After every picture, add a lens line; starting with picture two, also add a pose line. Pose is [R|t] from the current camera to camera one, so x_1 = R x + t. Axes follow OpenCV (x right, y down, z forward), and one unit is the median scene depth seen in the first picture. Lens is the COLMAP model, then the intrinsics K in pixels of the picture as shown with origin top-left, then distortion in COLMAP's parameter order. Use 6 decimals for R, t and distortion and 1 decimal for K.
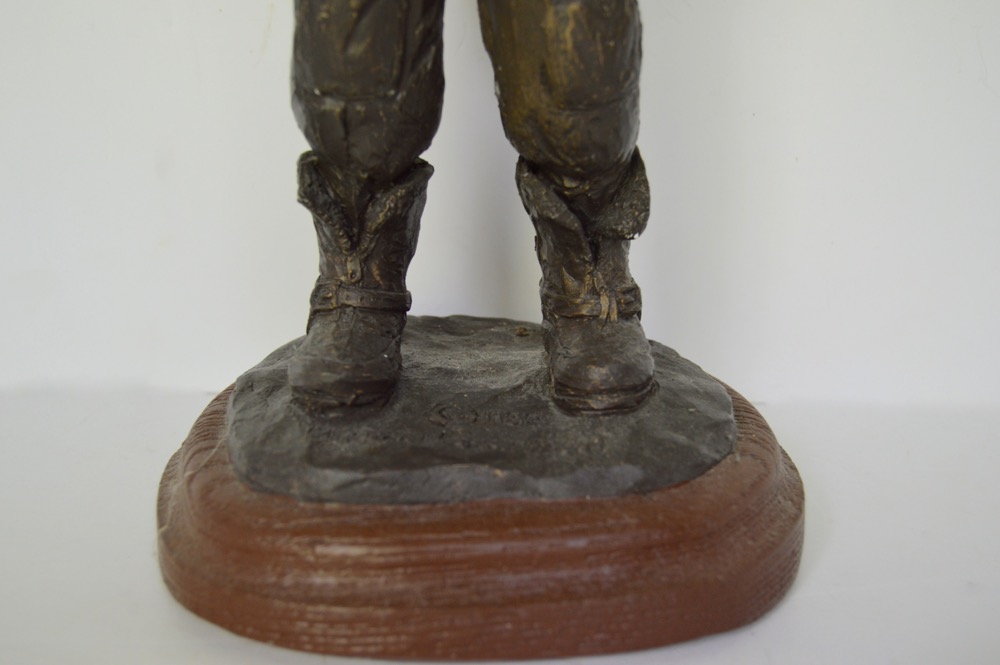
lens RADIAL K [[1128.5, 0, 500.0], [0, 1128.5, 332.5], [0, 0, 1]] dist [-0.063485, -0.015032]
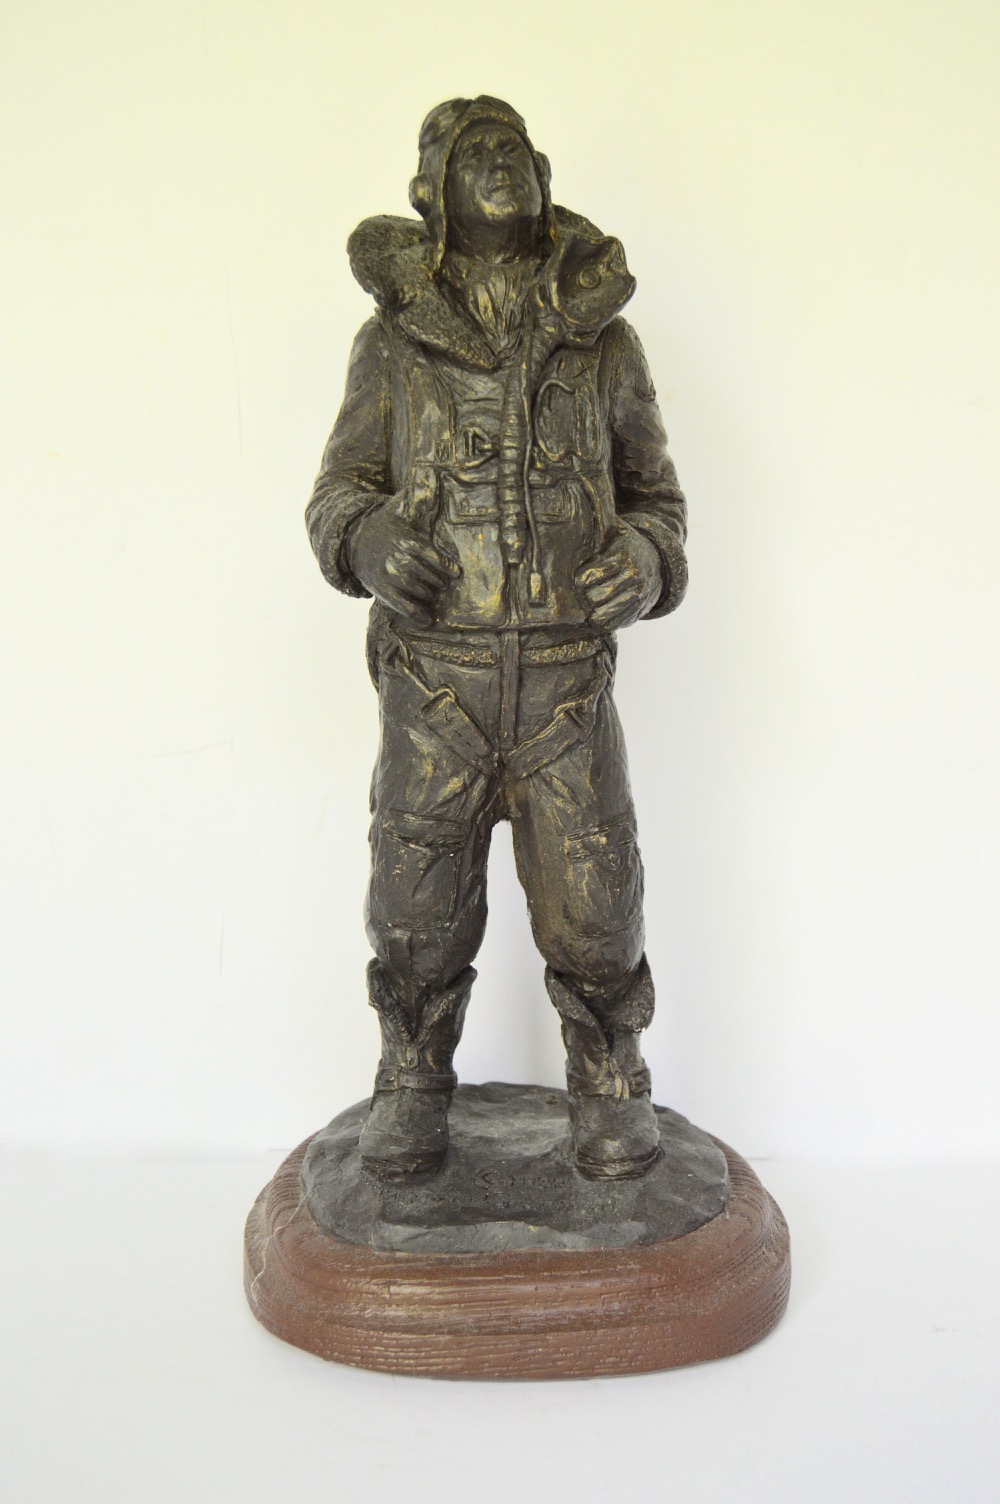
lens RADIAL K [[1697.3, 0, 500.0], [0, 1697.3, 752.0], [0, 0, 1]] dist [-0.063485, -0.015032]
pose [[0.999892, -0.002122, -0.014560, -0.007485], [-0.000075, 0.988791, -0.149305, -0.113937], [0.014714, 0.149290, 0.988684, -0.898322]]
